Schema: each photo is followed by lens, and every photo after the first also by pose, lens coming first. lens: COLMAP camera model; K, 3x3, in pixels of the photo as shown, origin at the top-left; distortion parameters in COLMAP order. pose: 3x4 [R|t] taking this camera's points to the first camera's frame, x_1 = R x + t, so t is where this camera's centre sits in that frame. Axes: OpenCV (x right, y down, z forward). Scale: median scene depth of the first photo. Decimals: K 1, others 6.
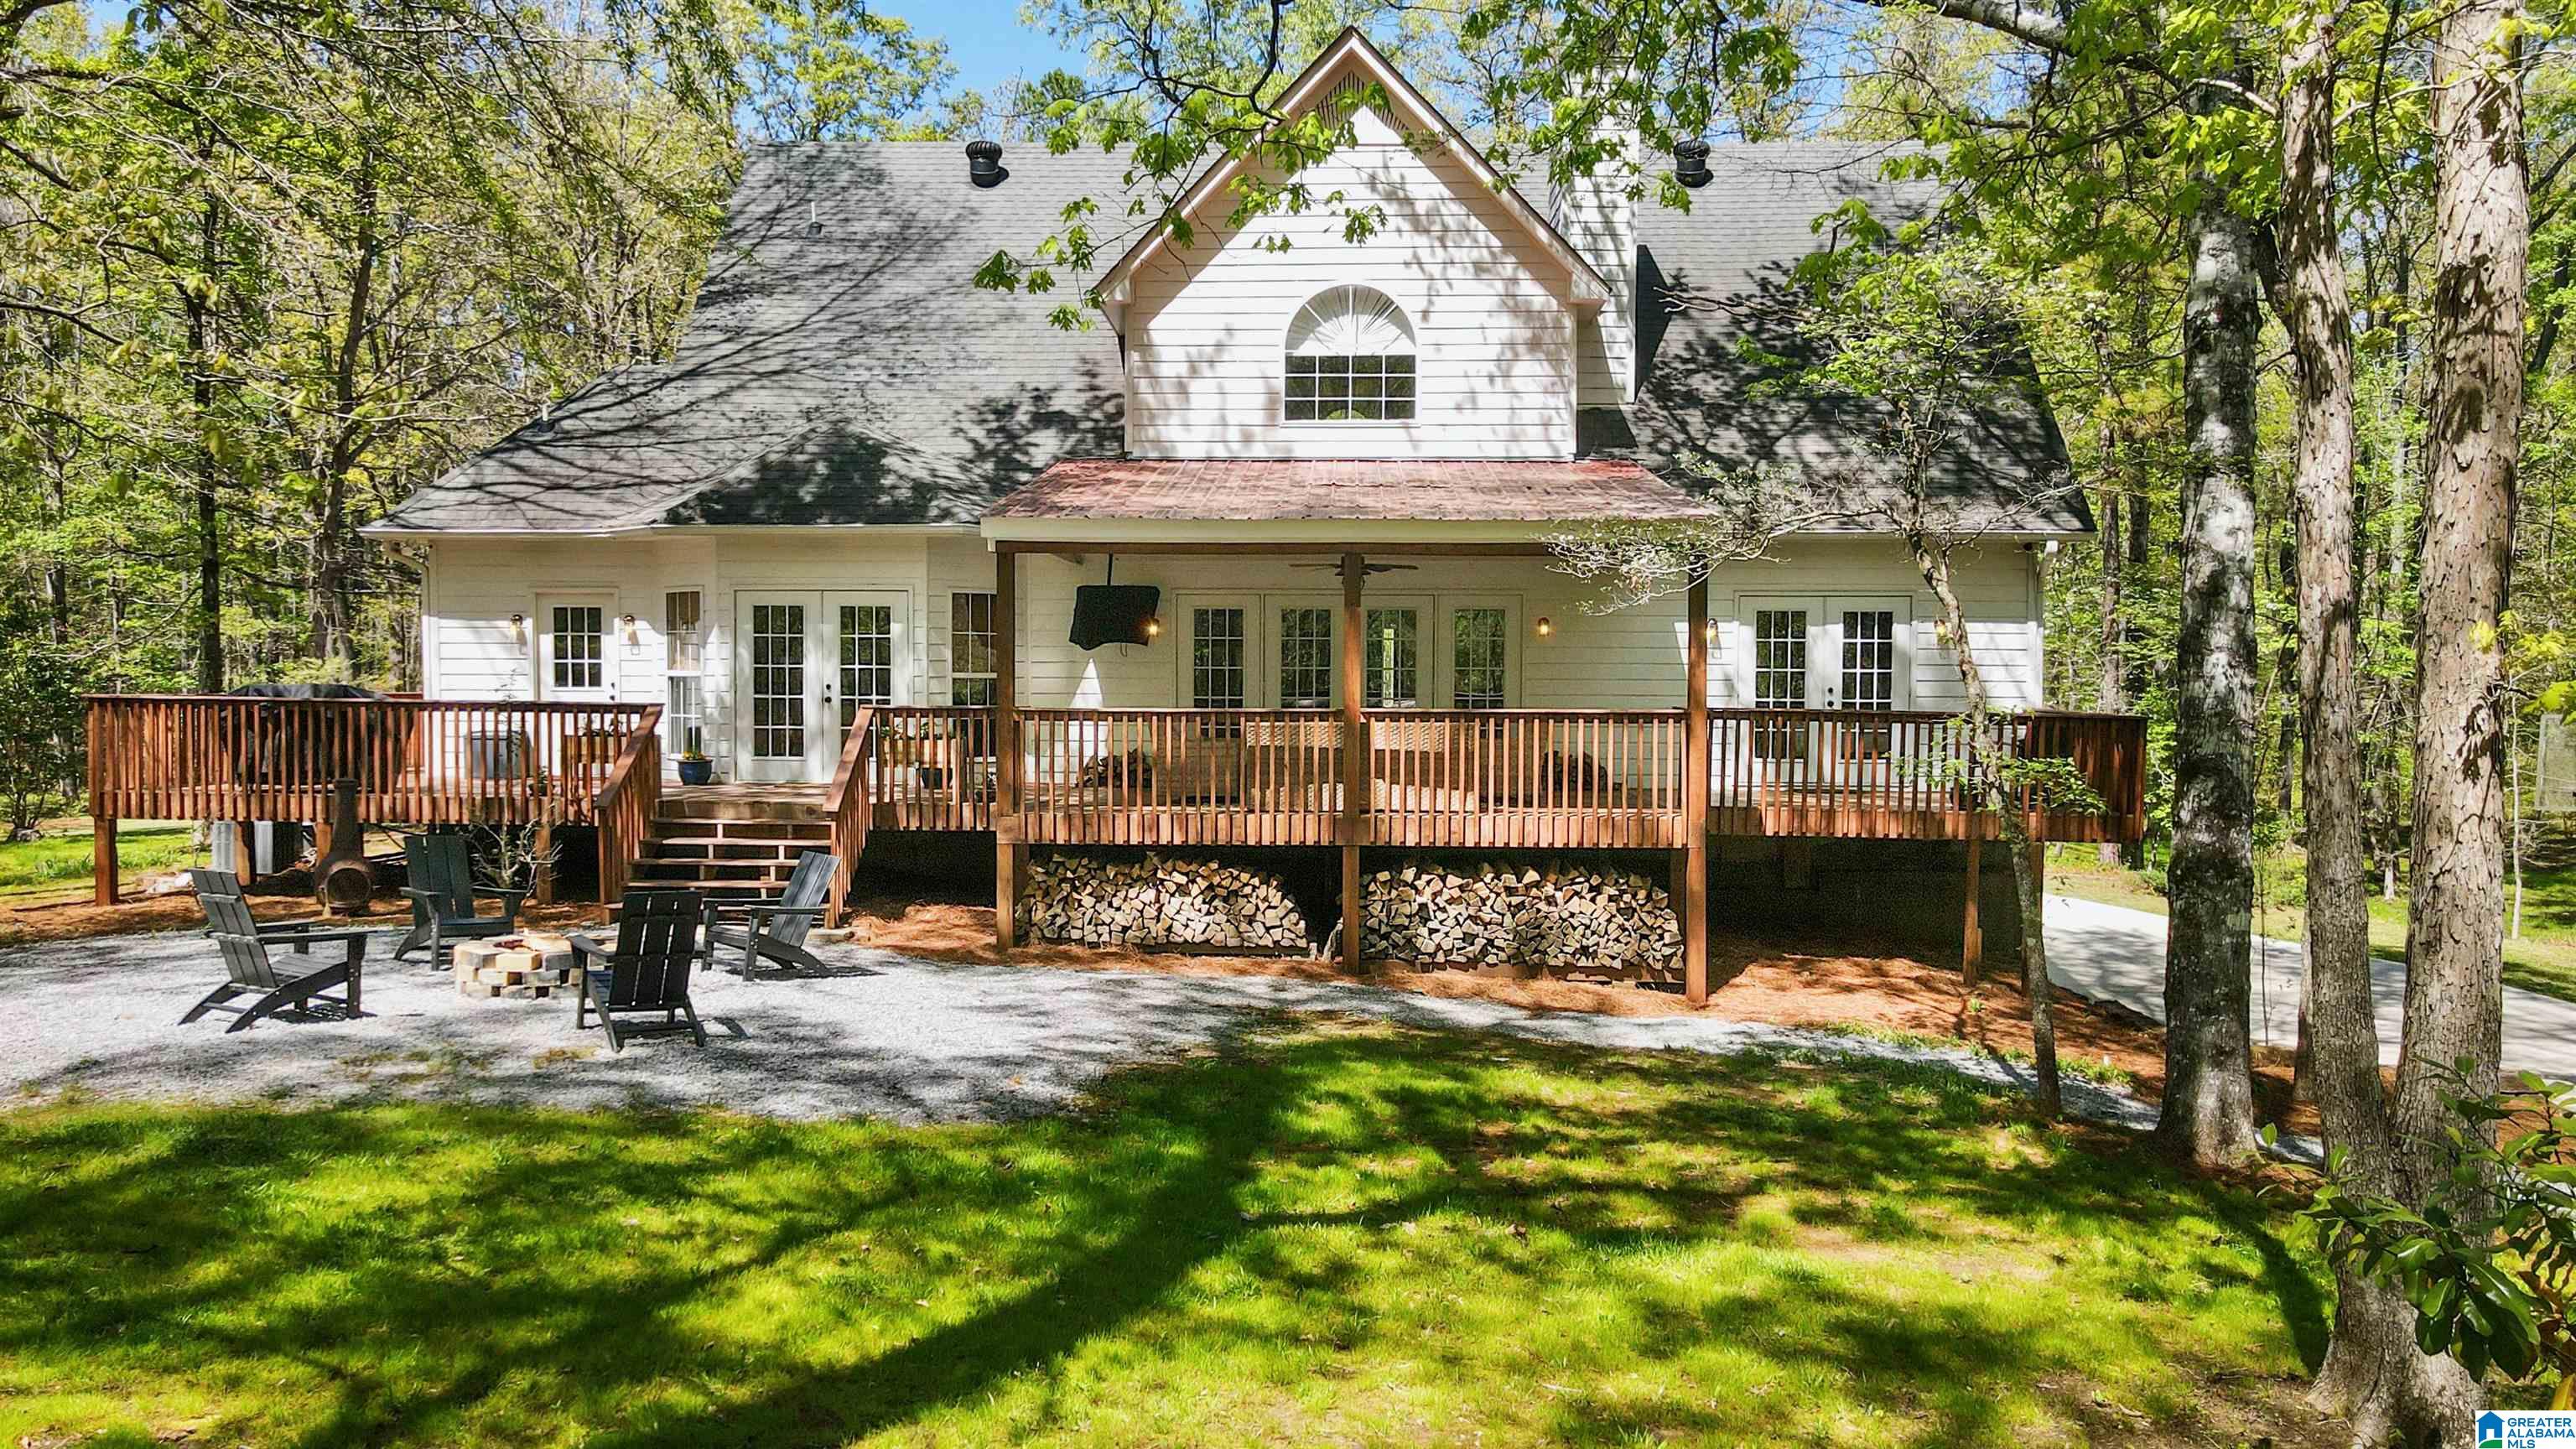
lens RADIAL K [[1677.0, 0, 1288.0], [0, 1677.0, 726.0], [0, 0, 1]] dist [0.002754, 0.001545]
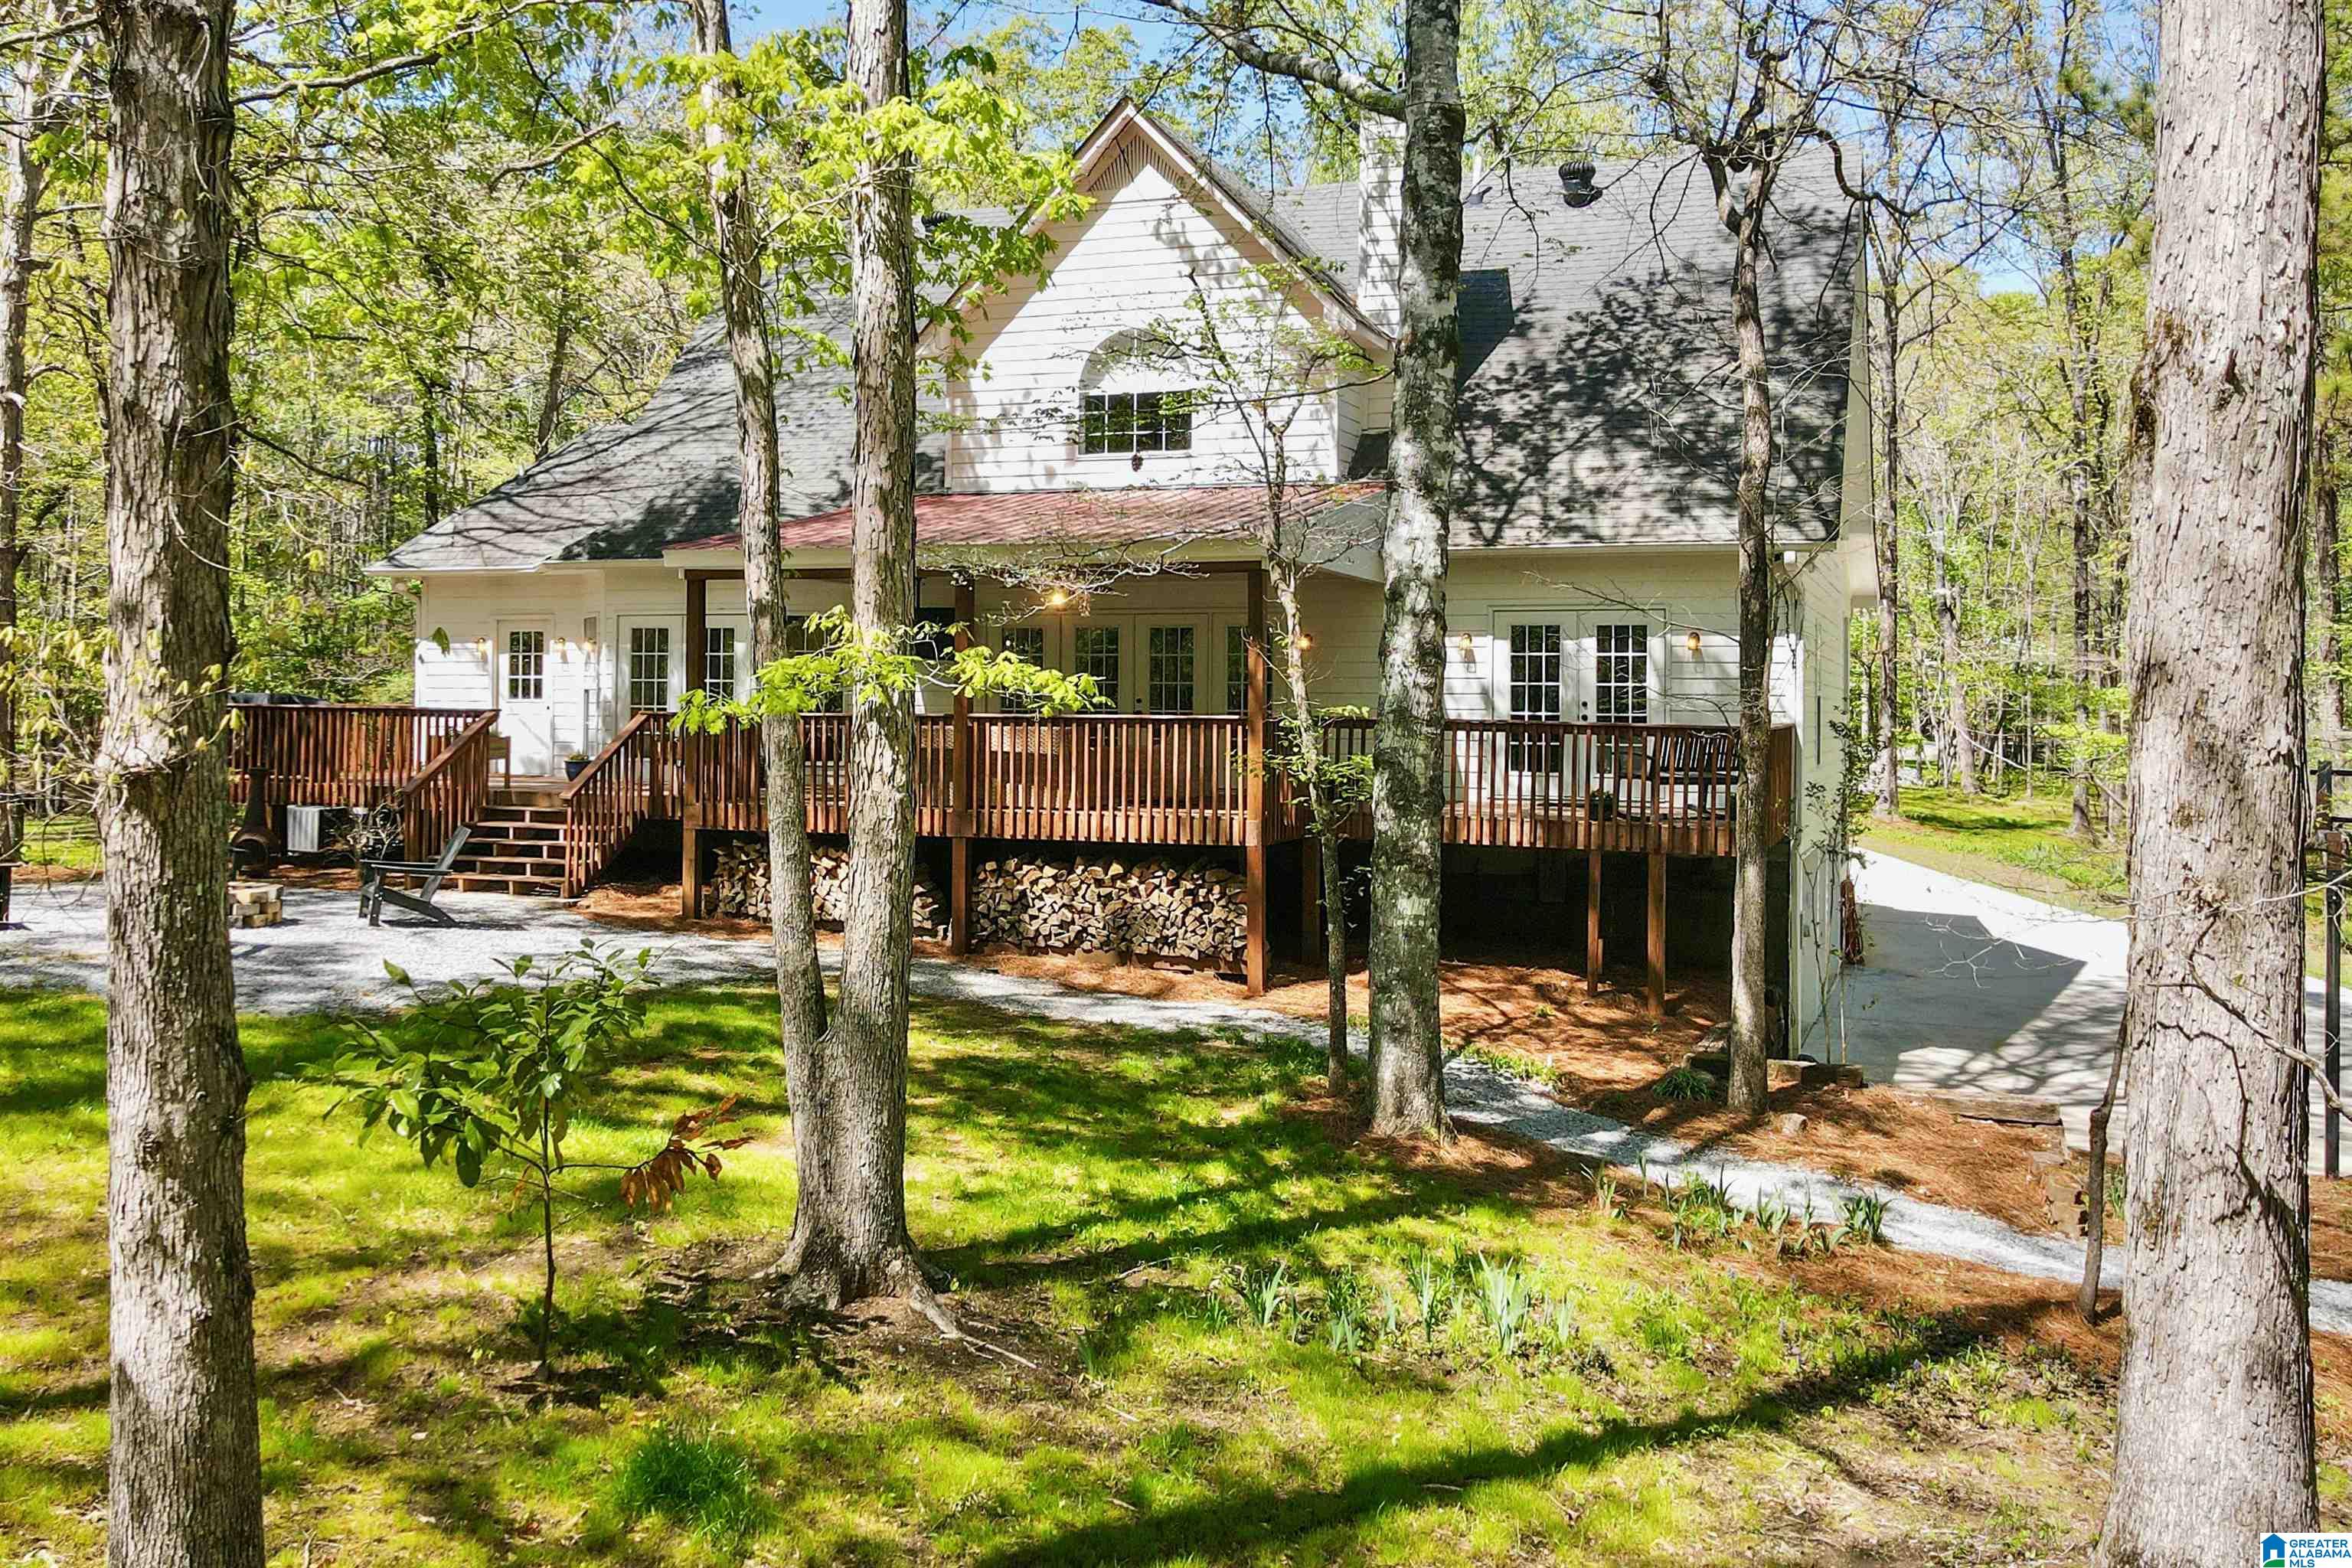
lens RADIAL K [[1684.1, 0, 1169.0], [0, 1684.1, 678.5], [0, 0, 1]] dist [0.003955, -0.000098]
pose [[0.966276, -0.000864, -0.257506, 0.342579], [-0.010540, 0.999024, -0.042903, 0.009563], [0.257291, 0.044170, 0.965324, -0.035063]]
